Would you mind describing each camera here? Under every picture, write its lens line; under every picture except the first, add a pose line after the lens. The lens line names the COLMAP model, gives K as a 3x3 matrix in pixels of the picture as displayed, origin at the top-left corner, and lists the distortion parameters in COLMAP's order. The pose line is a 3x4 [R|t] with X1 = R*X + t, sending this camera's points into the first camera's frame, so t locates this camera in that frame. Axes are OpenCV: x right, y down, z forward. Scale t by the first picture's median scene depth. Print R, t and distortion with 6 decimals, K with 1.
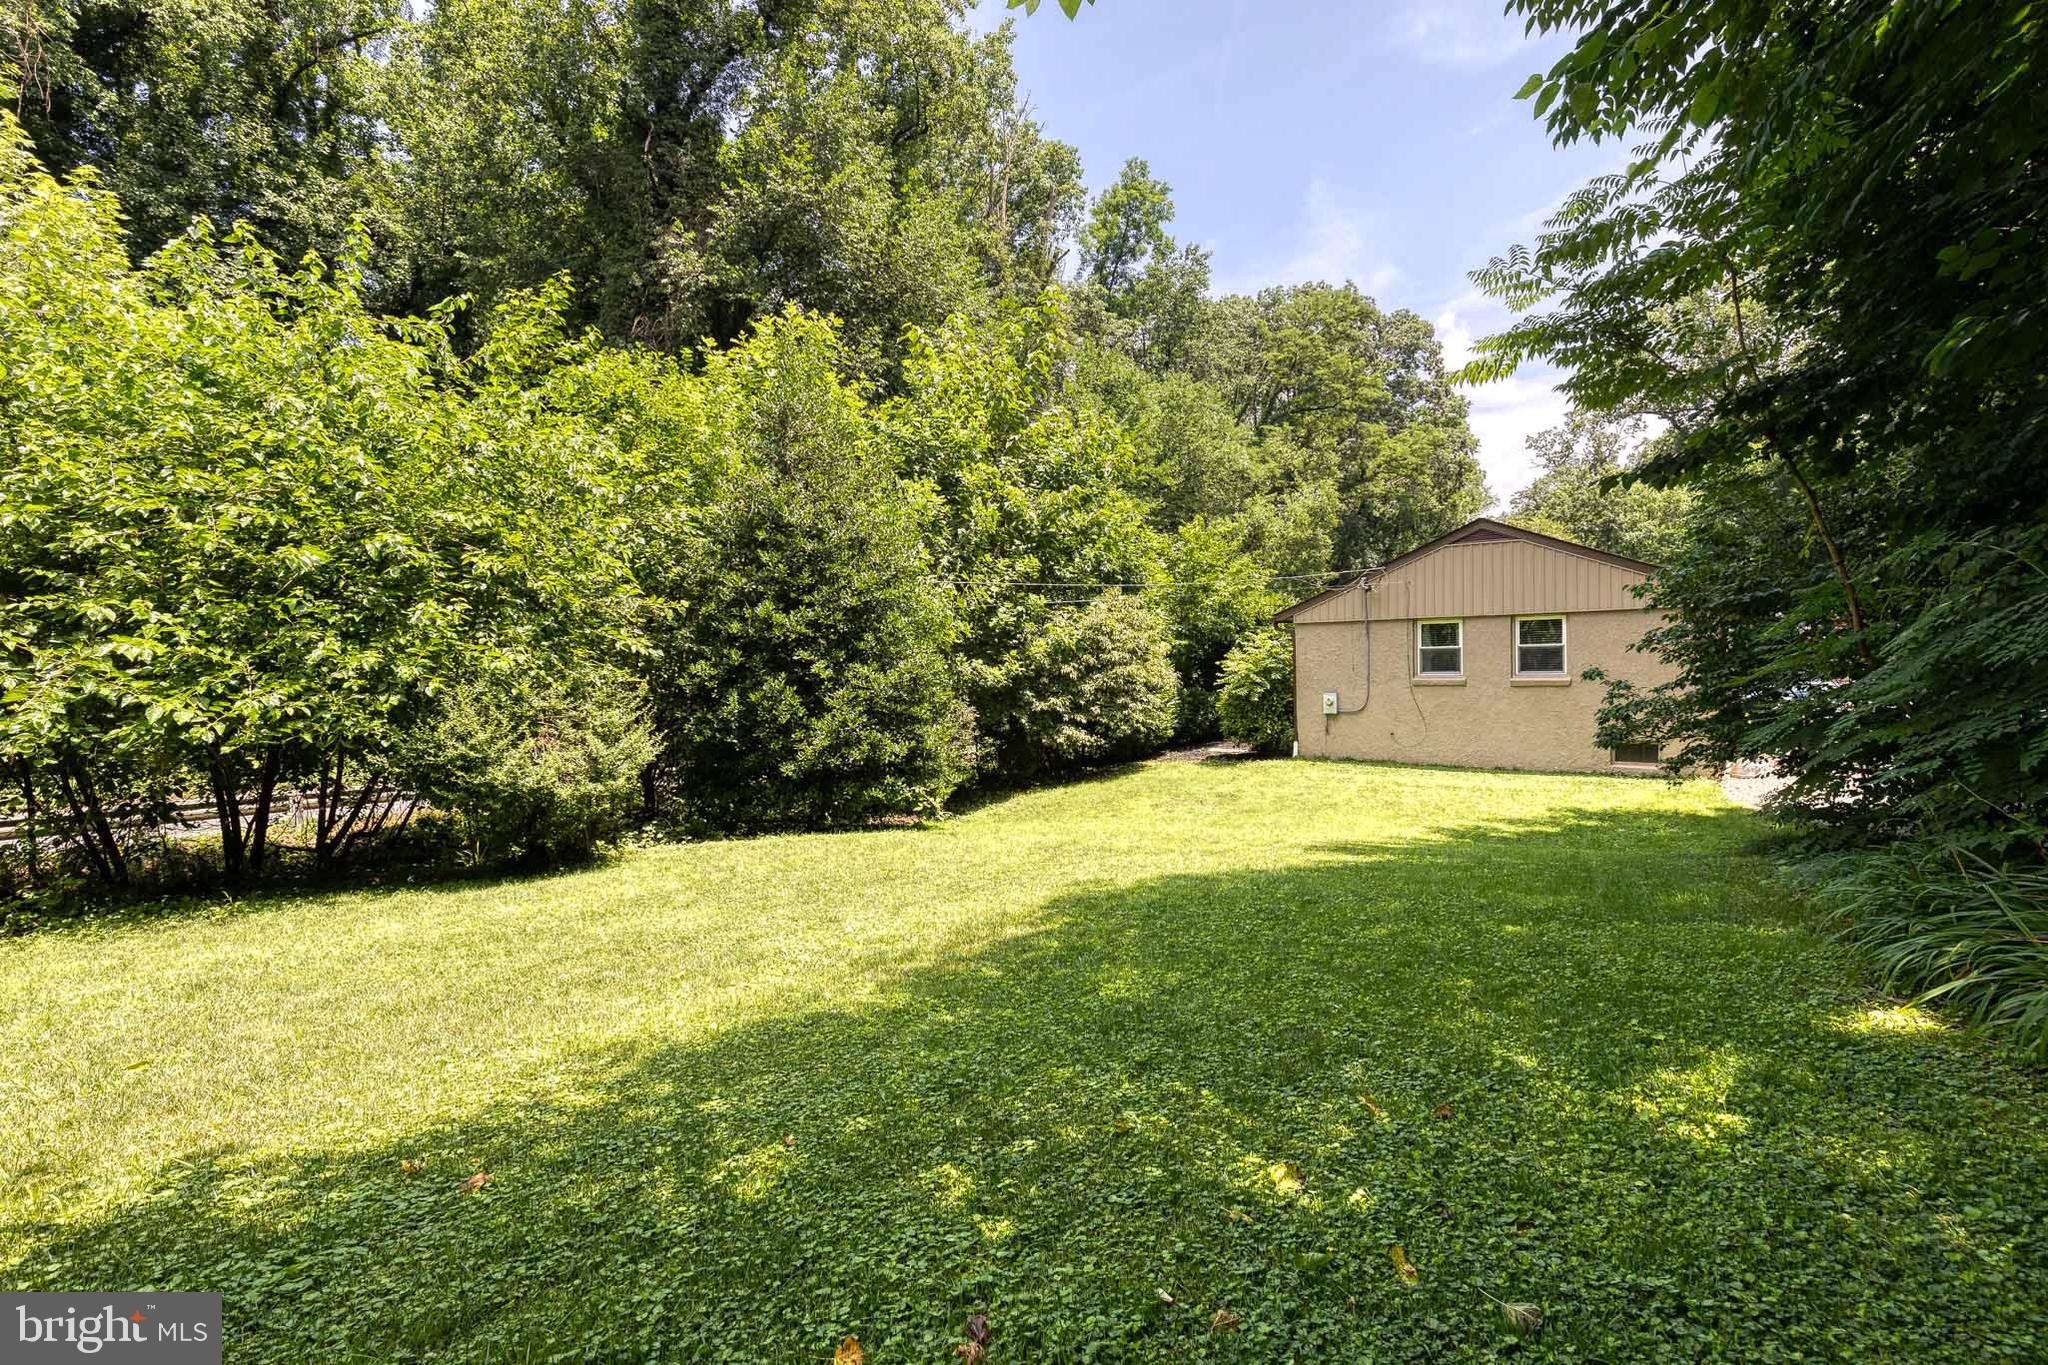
lens RADIAL K [[953.1, 0, 1030.3], [0, 953.1, 685.4], [0, 0, 1]] dist [0.012474, -0.000281]
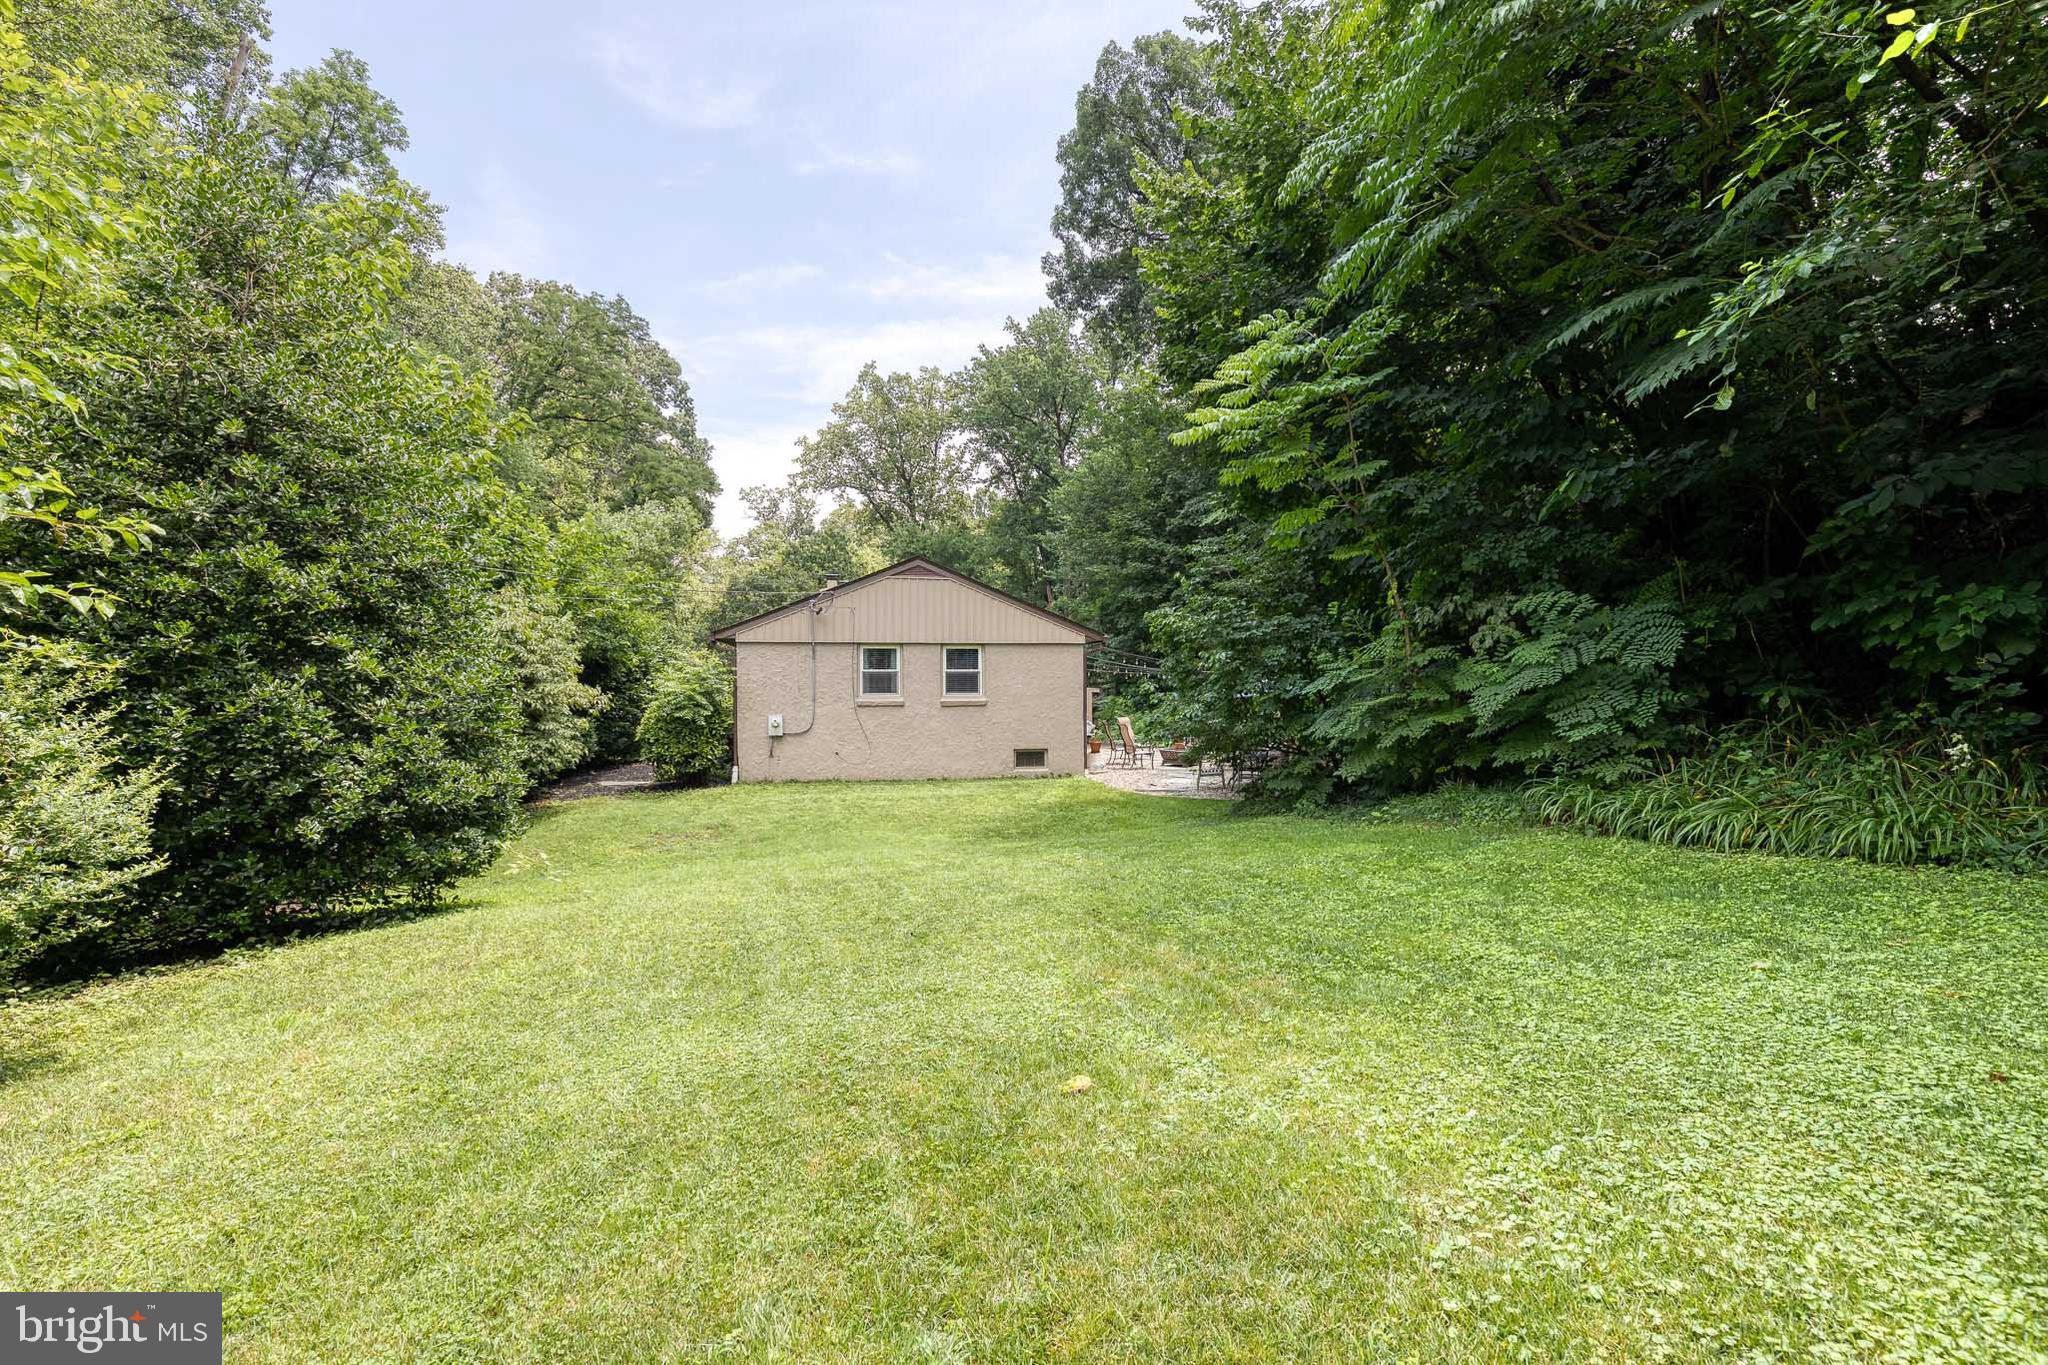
lens RADIAL K [[953.1, 0, 1030.3], [0, 953.1, 685.4], [0, 0, 1]] dist [0.012474, -0.000281]
pose [[0.659215, 0.016473, 0.751774, -0.257728], [0.014301, 0.999305, -0.034437, 0.016044], [-0.751818, 0.033453, 0.658521, 0.167952]]
